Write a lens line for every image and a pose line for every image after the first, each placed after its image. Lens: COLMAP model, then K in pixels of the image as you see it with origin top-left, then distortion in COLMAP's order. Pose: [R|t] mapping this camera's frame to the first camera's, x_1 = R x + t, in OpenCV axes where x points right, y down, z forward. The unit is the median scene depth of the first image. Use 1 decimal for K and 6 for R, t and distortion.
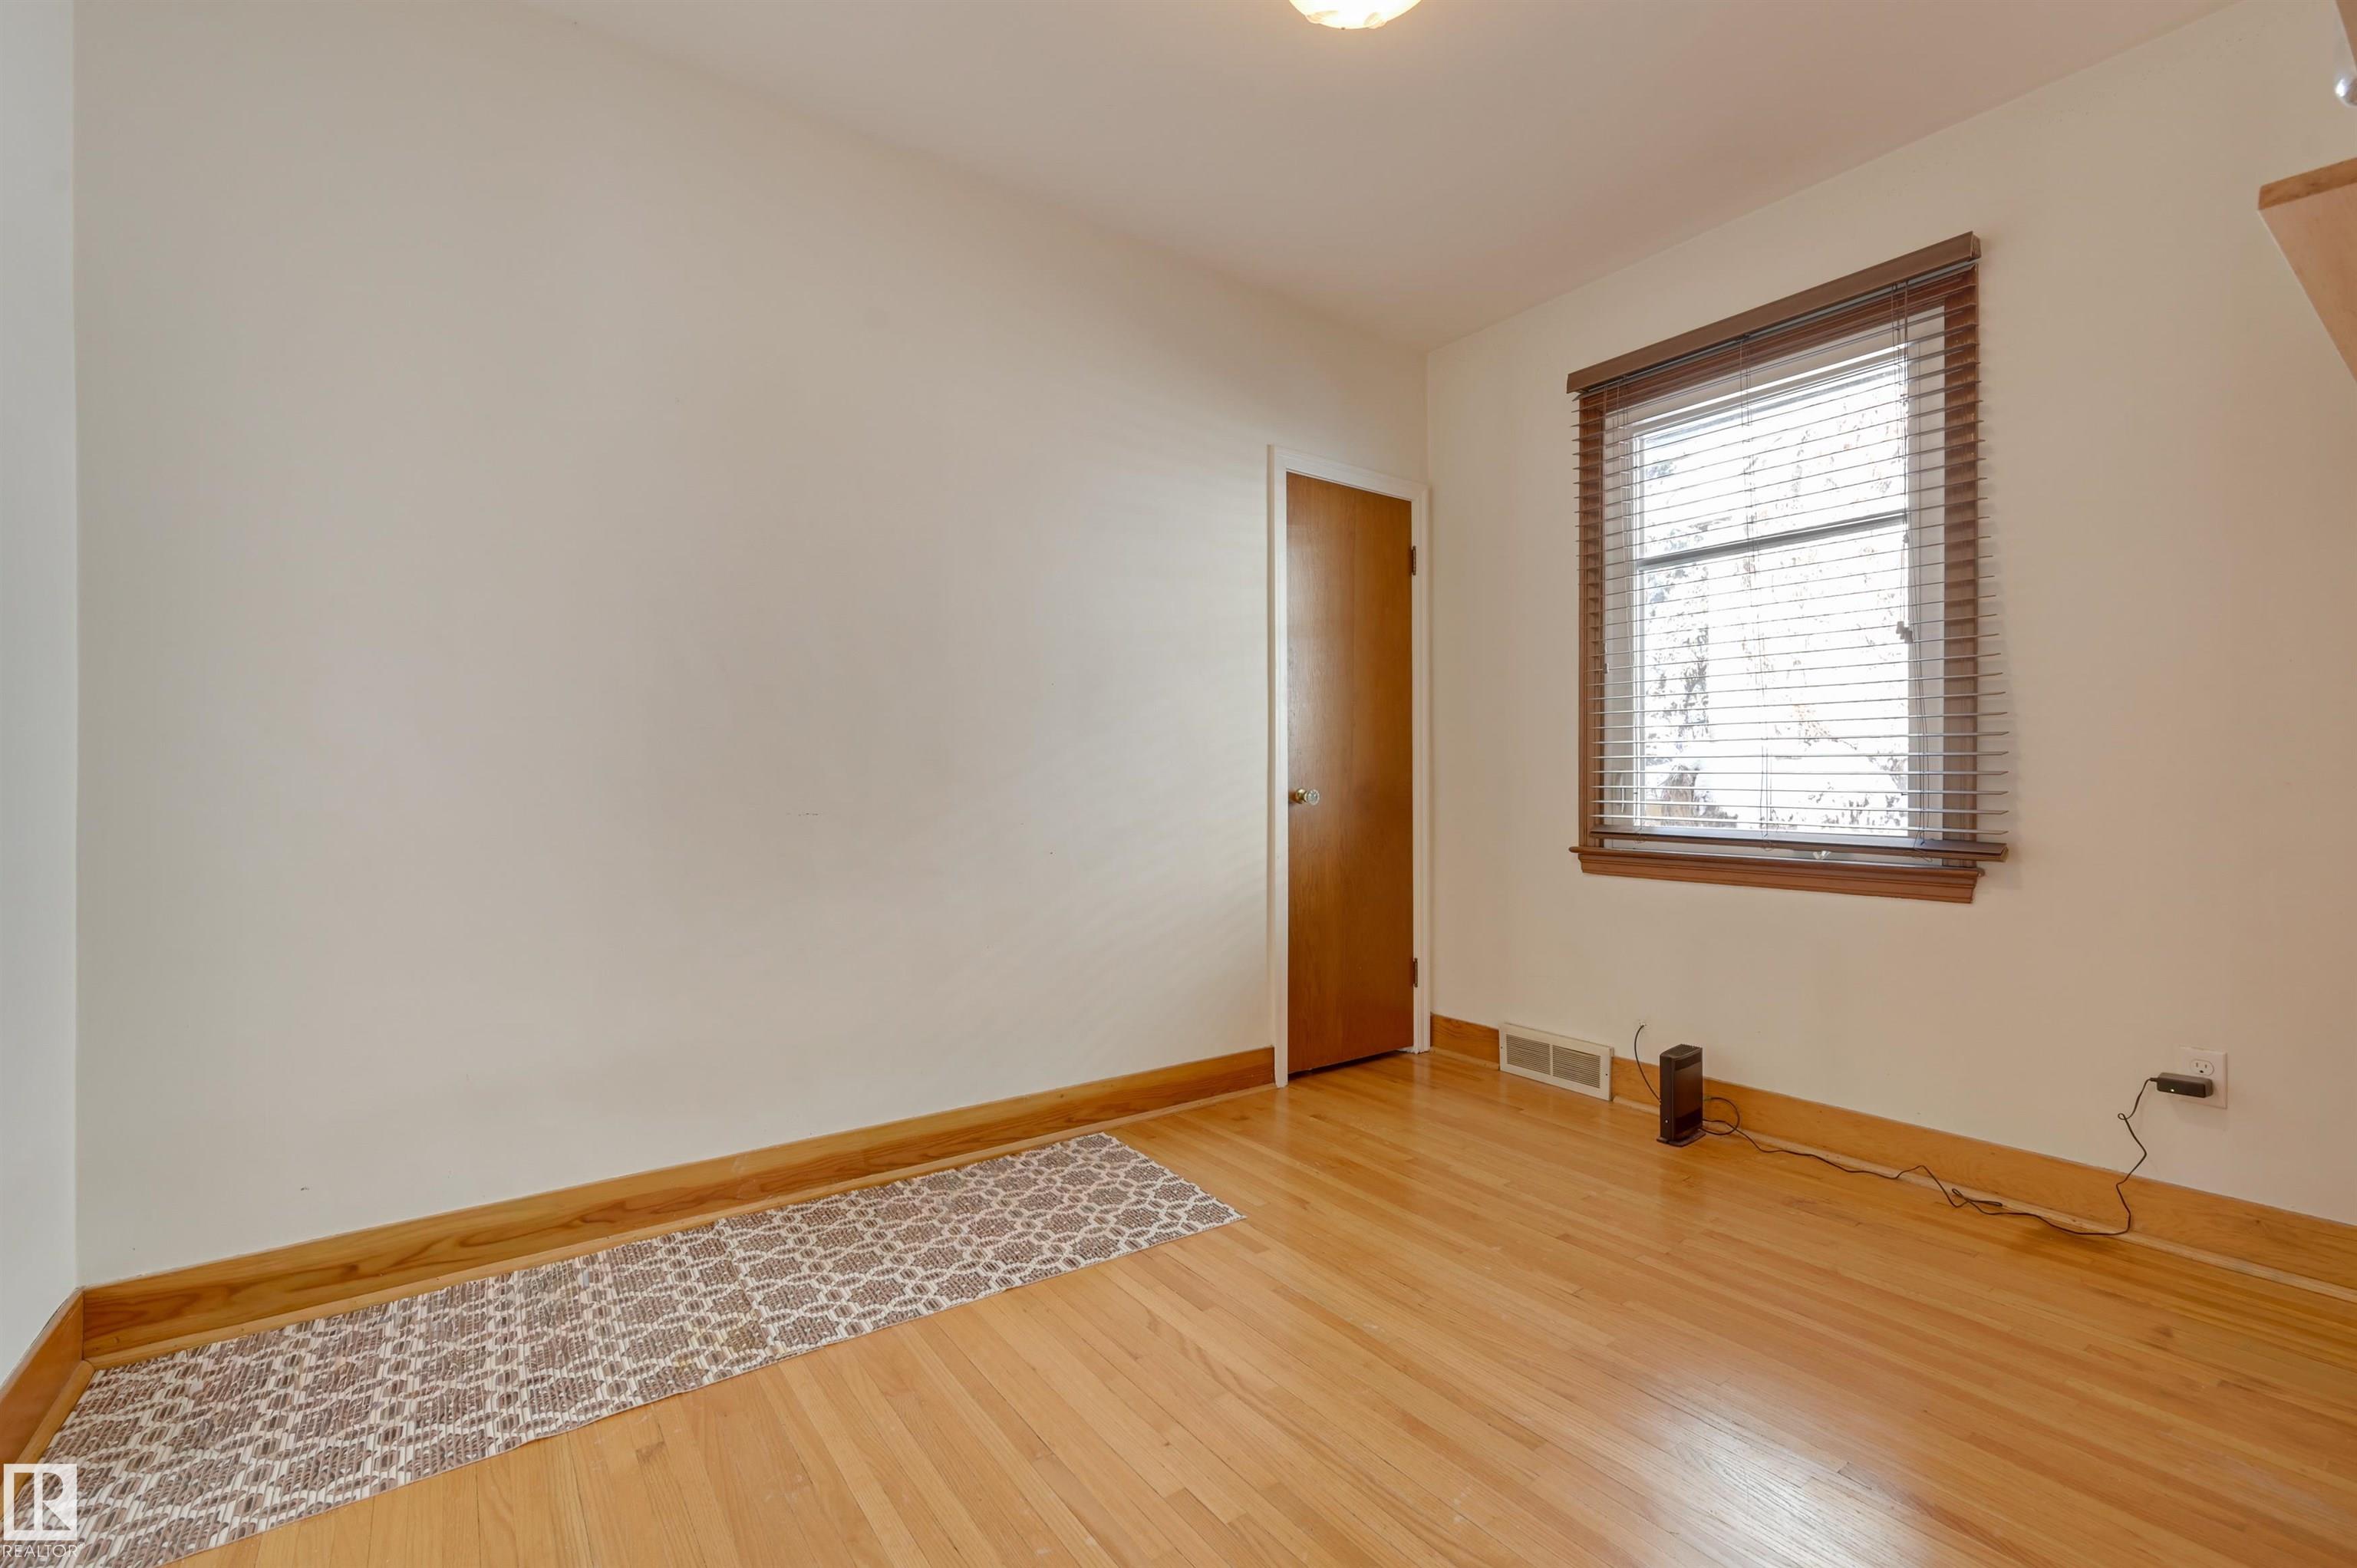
lens RADIAL K [[1026.2, 0, 1170.3], [0, 1026.2, 750.7], [0, 0, 1]] dist [-0.008515, 0.004816]
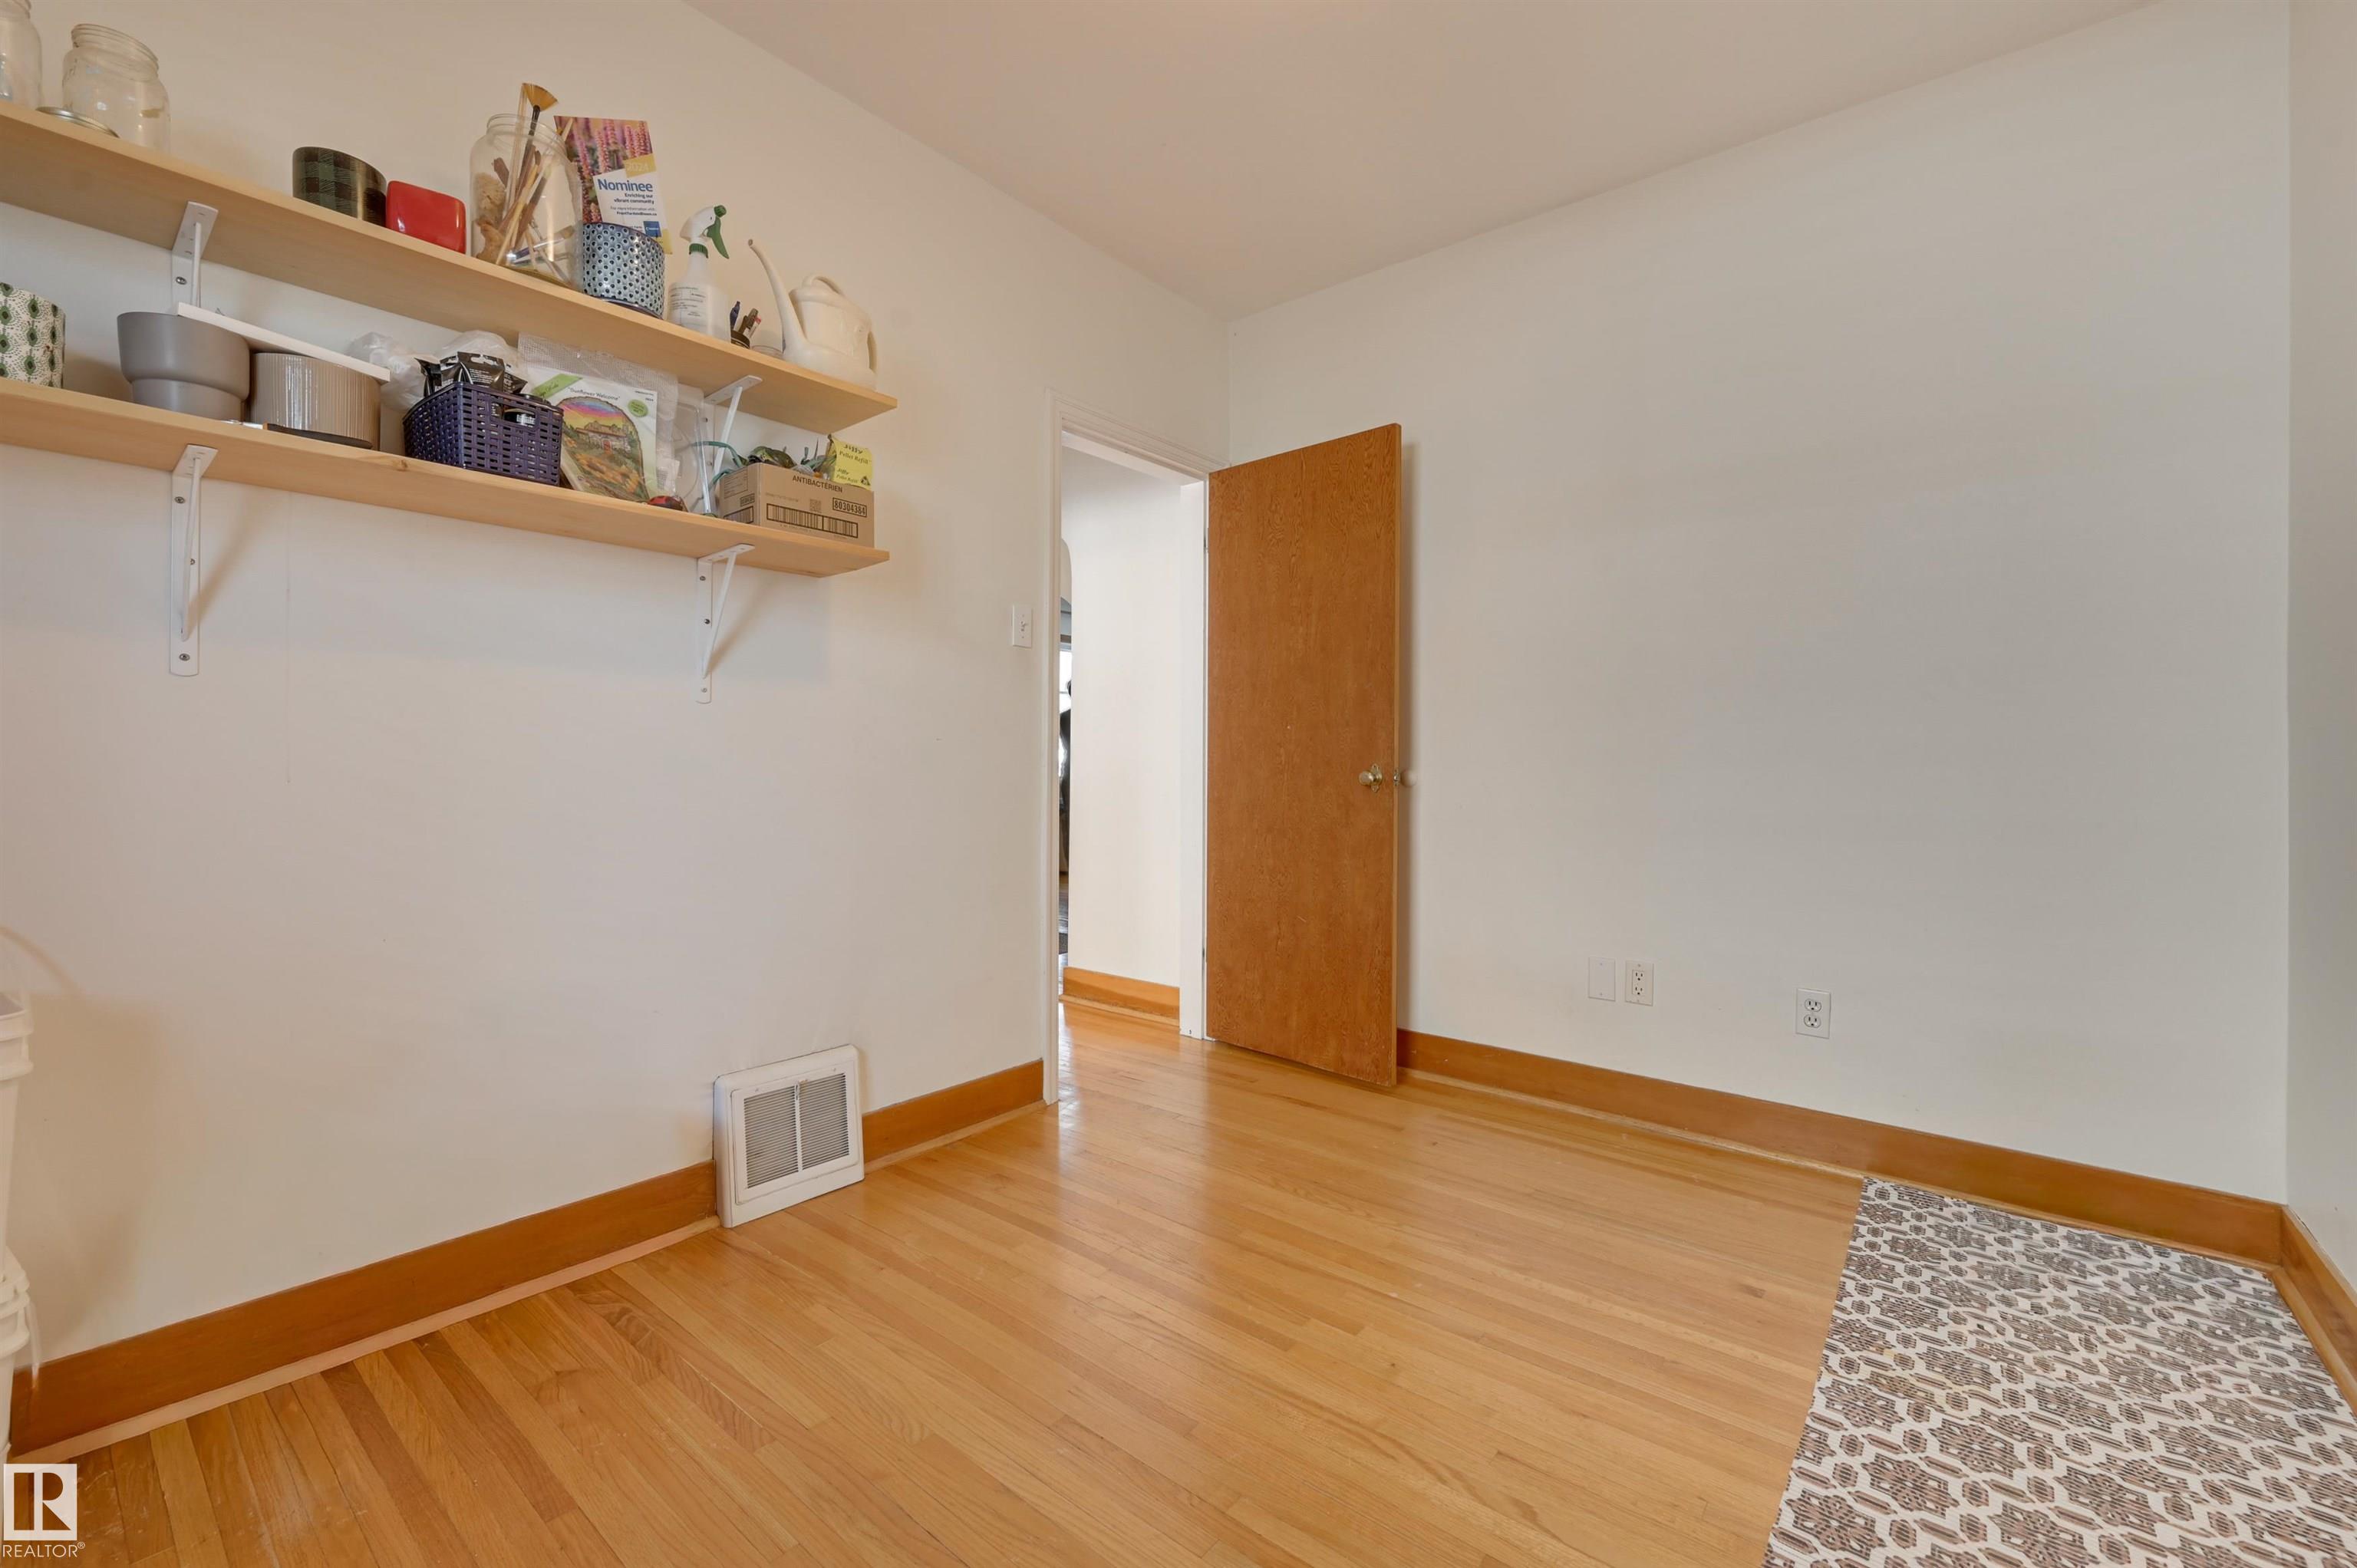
lens RADIAL K [[1026.2, 0, 1170.3], [0, 1026.2, 750.7], [0, 0, 1]] dist [-0.008515, 0.004816]
pose [[-0.968268, -0.005011, -0.249865, 0.478918], [0.003471, 0.999433, -0.033494, 0.045560], [0.249891, -0.033298, -0.967701, 1.907809]]
